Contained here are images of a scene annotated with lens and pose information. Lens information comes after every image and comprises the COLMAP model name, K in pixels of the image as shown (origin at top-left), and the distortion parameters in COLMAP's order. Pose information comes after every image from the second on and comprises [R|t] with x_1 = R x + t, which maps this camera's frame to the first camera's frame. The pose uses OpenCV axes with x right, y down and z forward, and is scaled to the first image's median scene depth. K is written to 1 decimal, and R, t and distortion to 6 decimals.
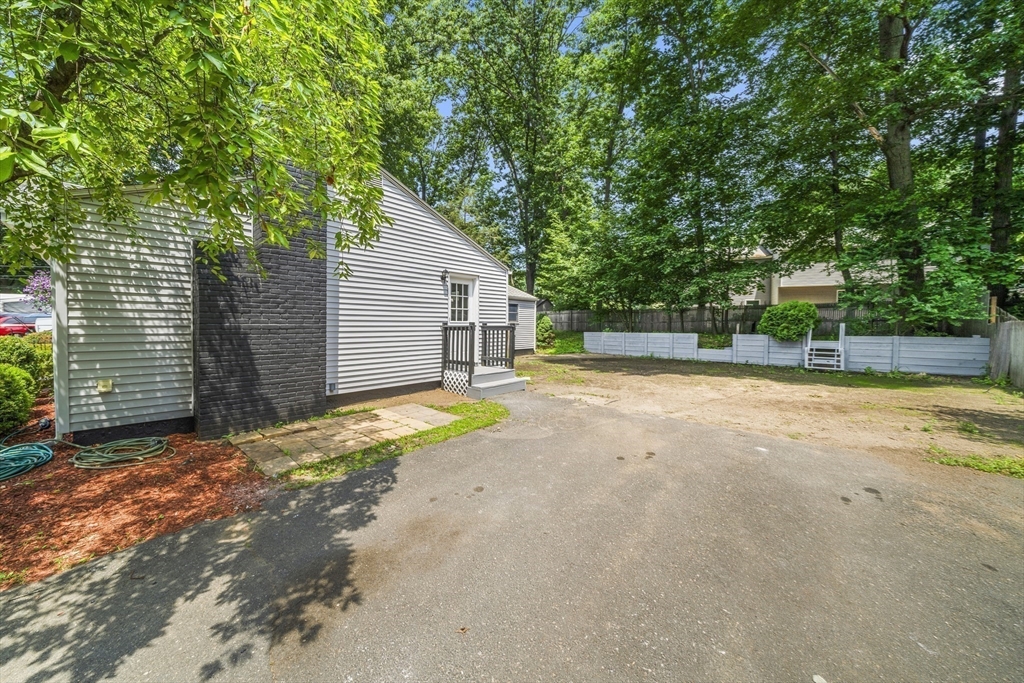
lens RADIAL K [[345.1, 0, 512.9], [0, 345.1, 338.4], [0, 0, 1]] dist [-0.000900, -0.000023]
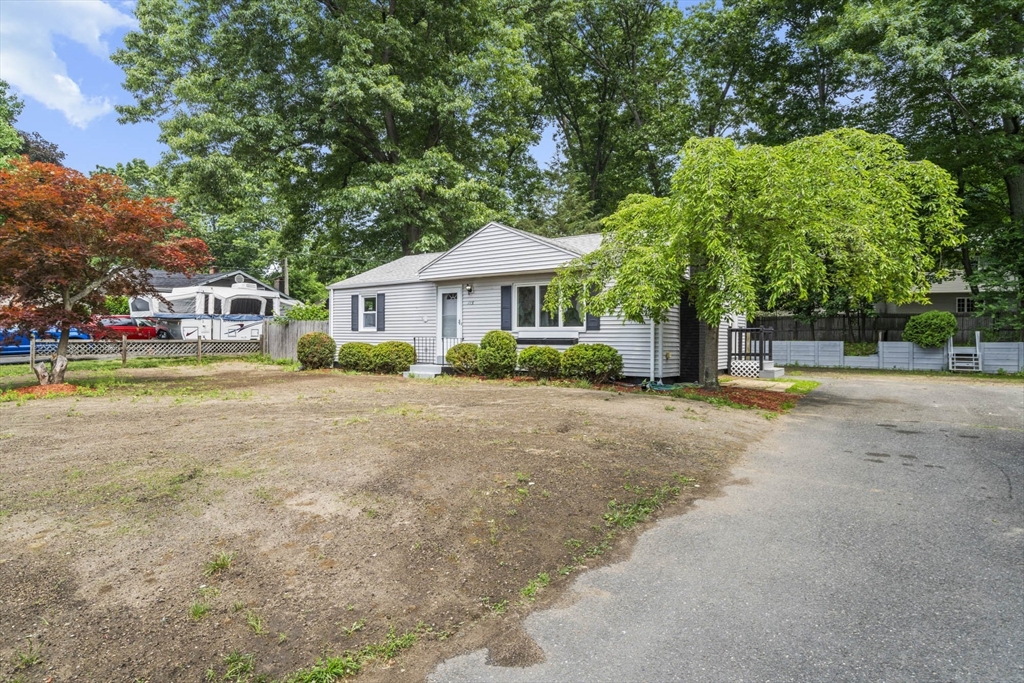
lens RADIAL K [[559.3, 0, 511.4], [0, 559.3, 339.2], [0, 0, 1]] dist [0.002299, 0.000659]
pose [[0.992899, 0.006477, 0.118781, -0.817377], [-0.001885, 0.999248, -0.038728, 0.058833], [-0.118943, 0.038229, 0.992165, -0.671658]]
